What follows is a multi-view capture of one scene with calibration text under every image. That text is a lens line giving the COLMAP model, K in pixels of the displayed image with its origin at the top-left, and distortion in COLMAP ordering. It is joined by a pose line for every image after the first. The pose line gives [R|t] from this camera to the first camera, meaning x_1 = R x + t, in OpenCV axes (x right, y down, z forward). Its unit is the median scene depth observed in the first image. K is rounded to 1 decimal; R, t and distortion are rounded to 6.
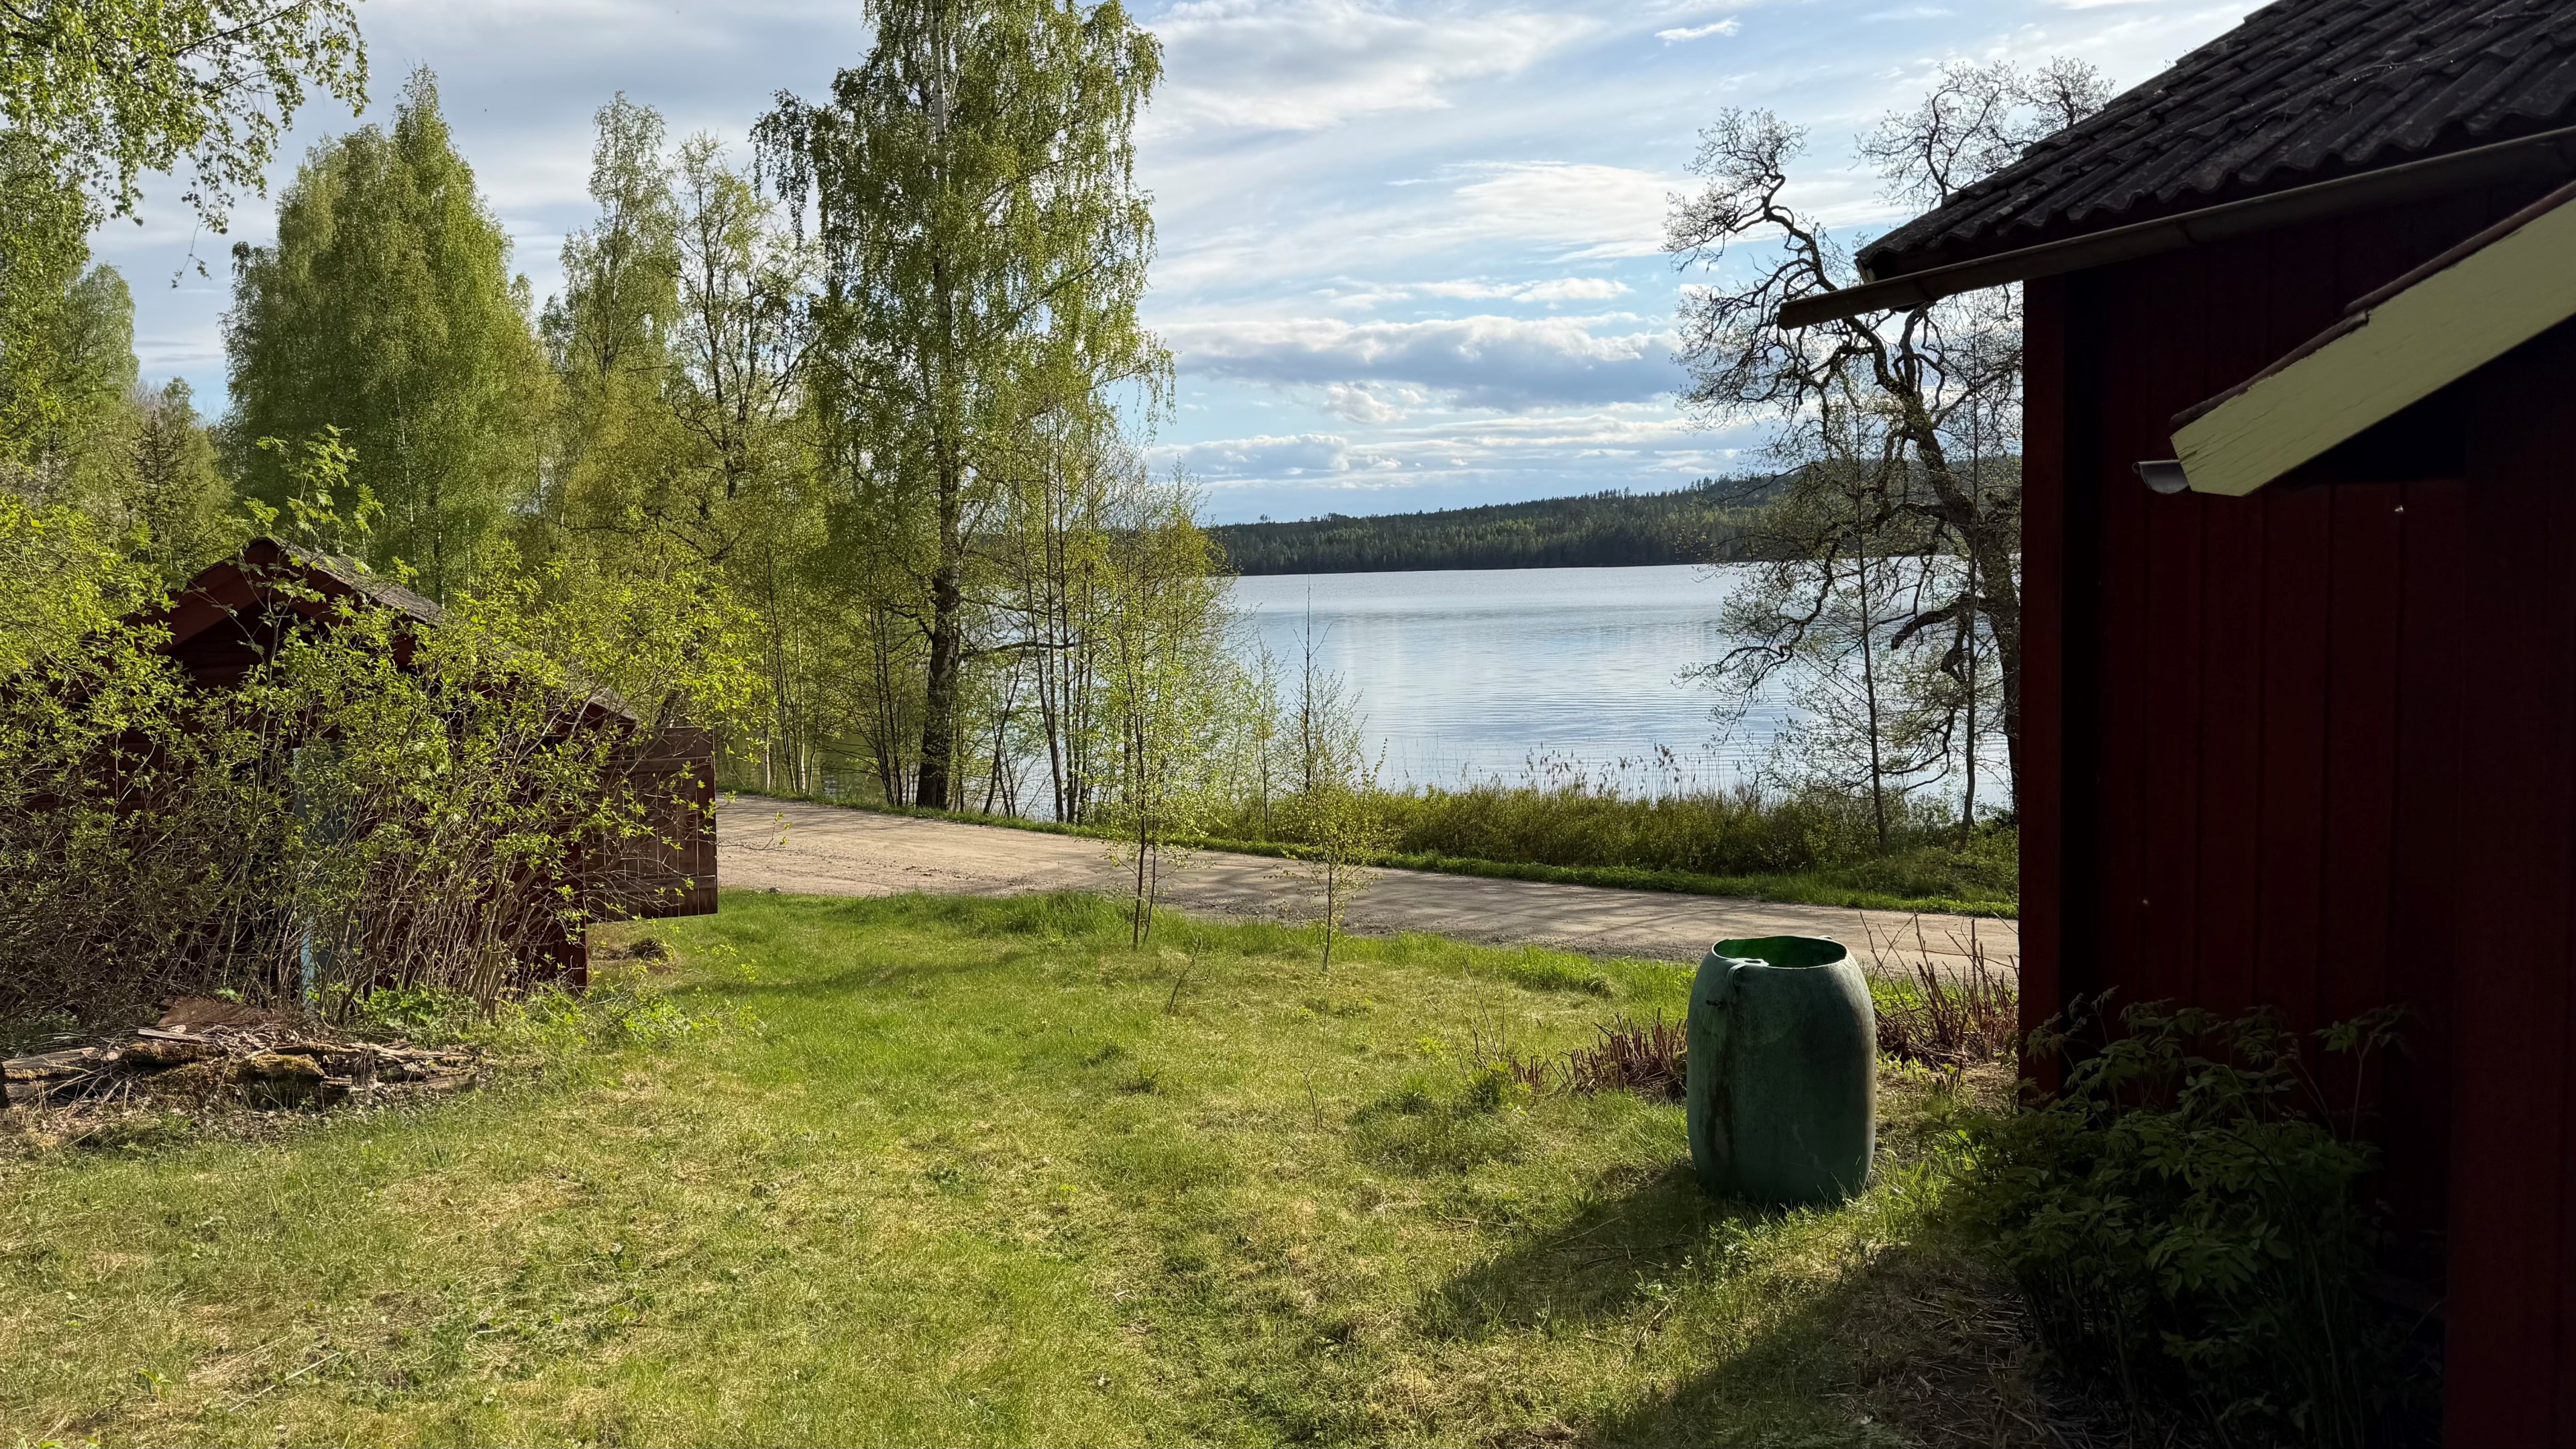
lens RADIAL K [[1805.6, 0, 1290.8], [0, 1805.6, 730.6], [0, 0, 1]] dist [0.004466, -0.001901]
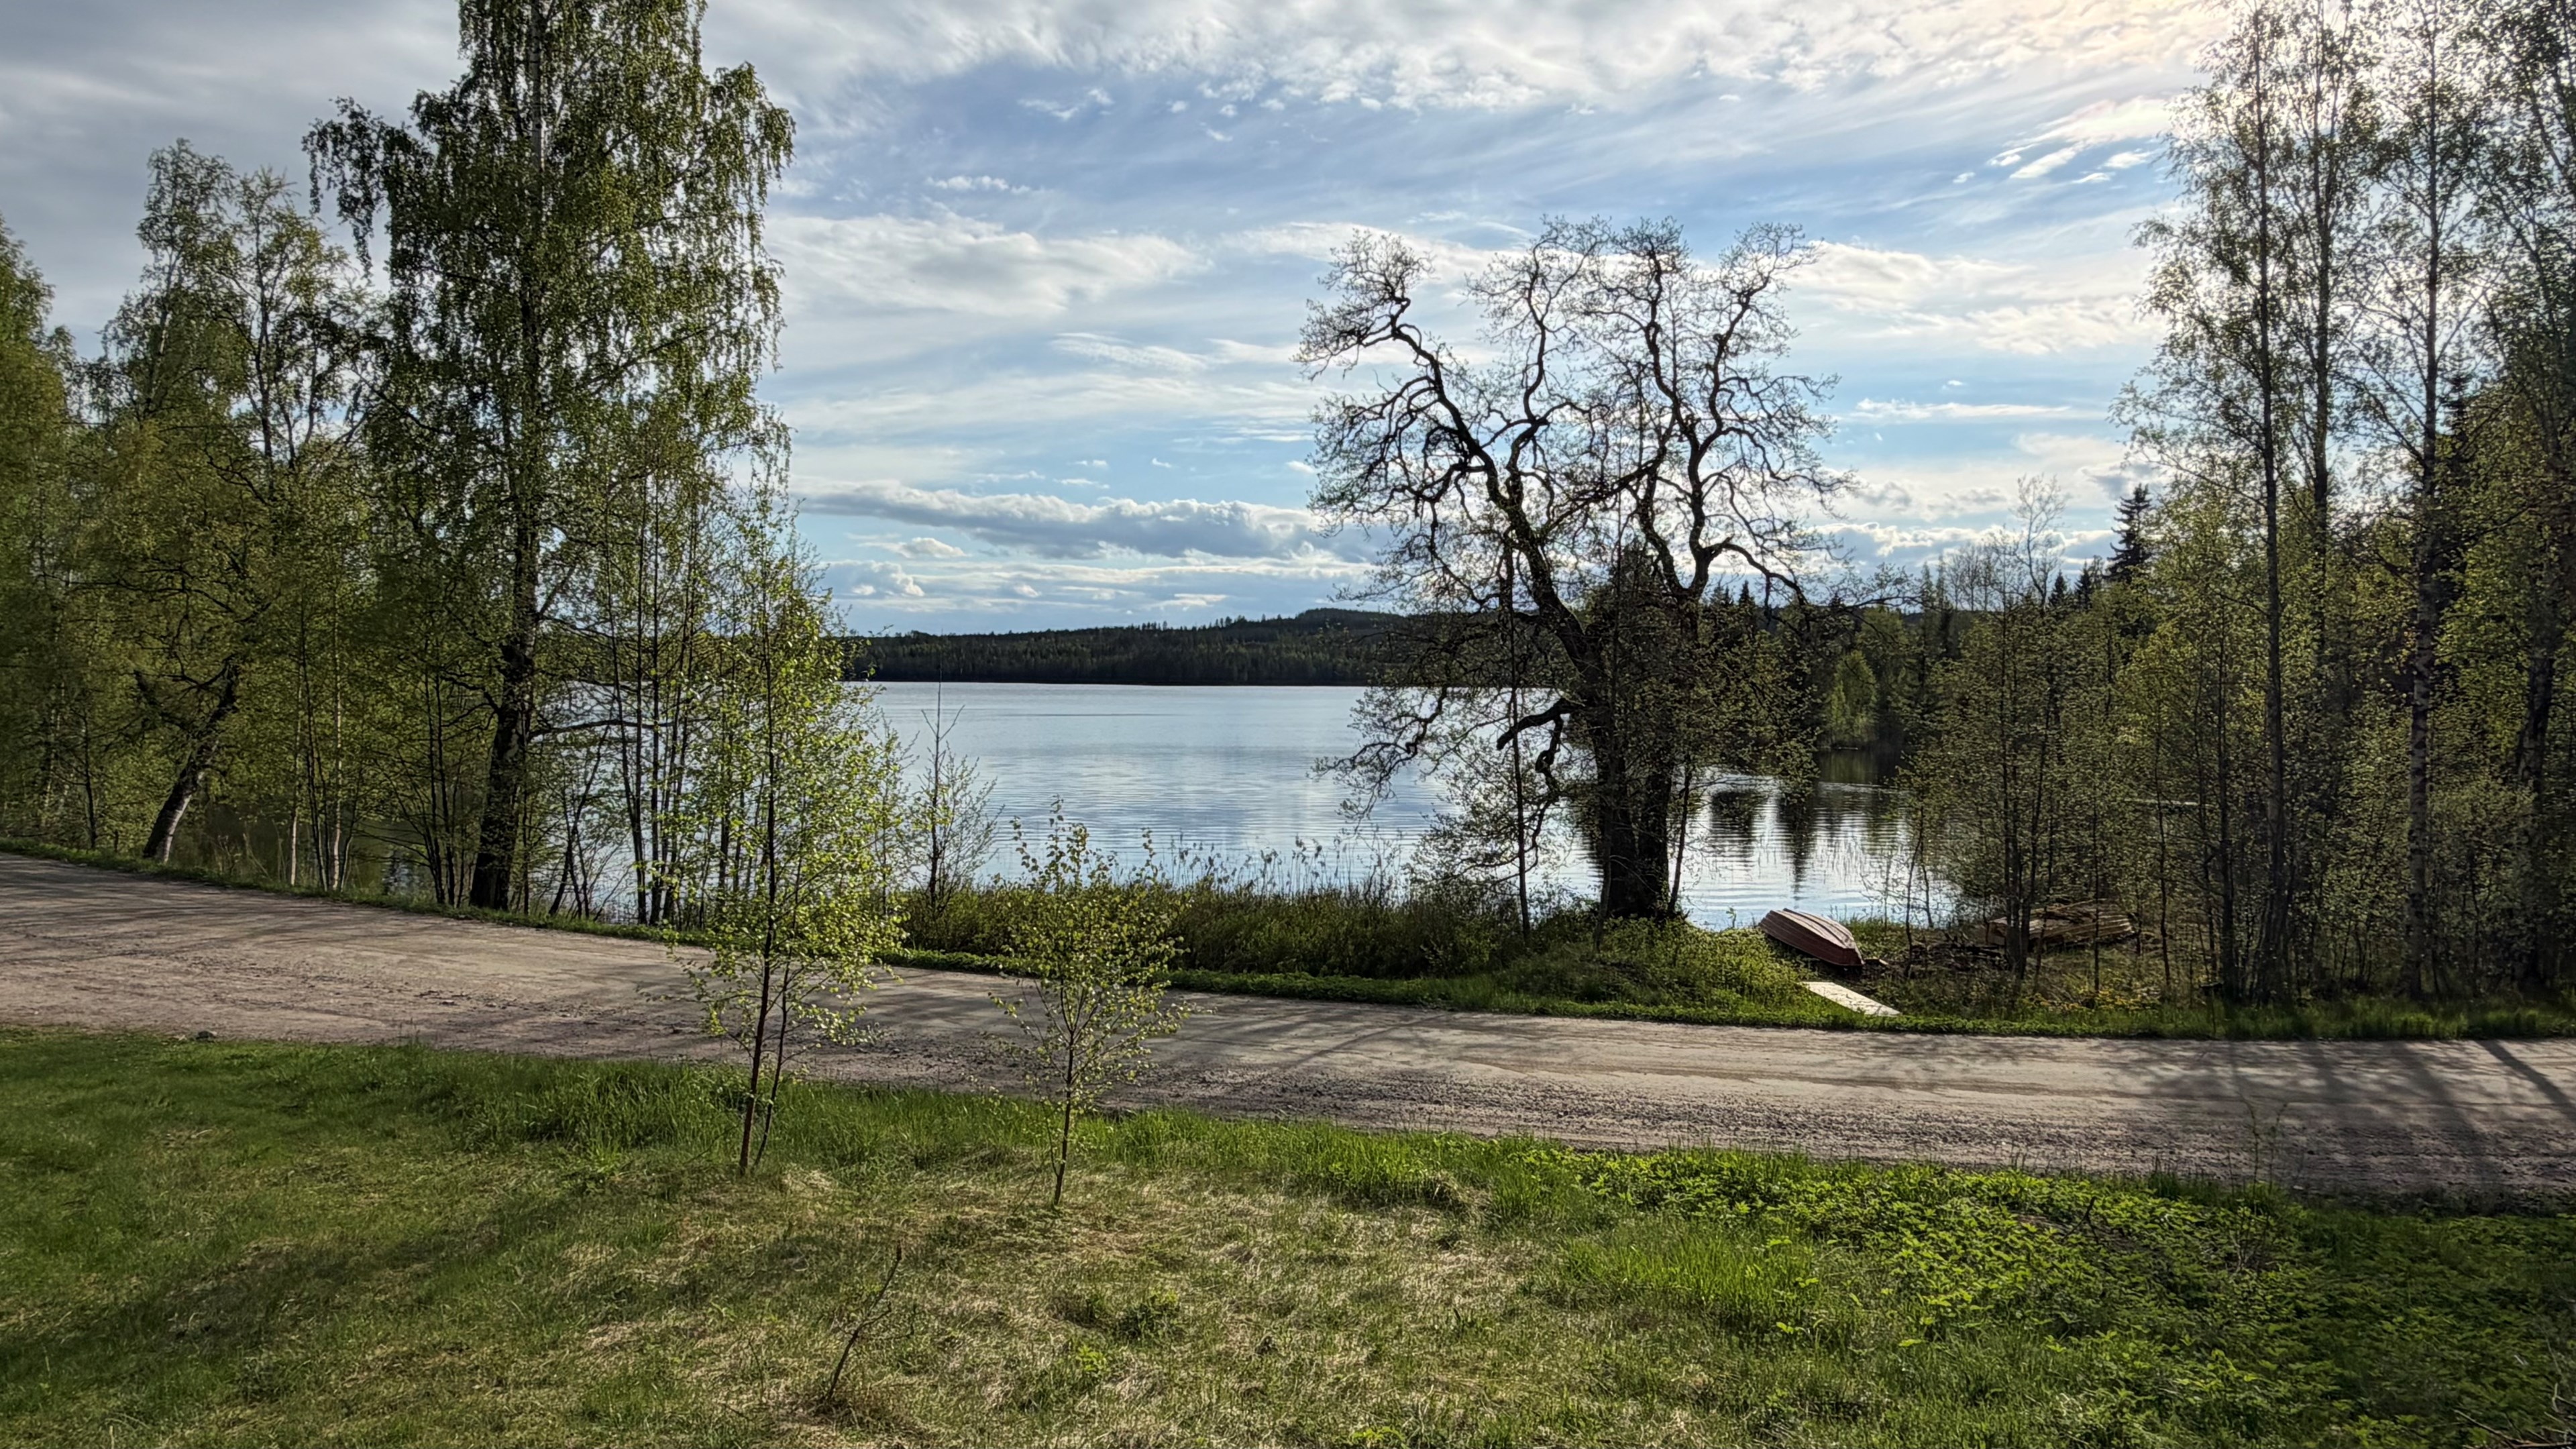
lens RADIAL K [[1462.6, 0, 1284.6], [0, 1462.6, 698.8], [0, 0, 1]] dist [-0.006840, 0.004082]
pose [[0.961282, 0.033164, 0.273565, -0.021567], [-0.010334, 0.996372, -0.084478, -0.000559], [-0.275374, 0.078380, 0.958137, 0.196266]]
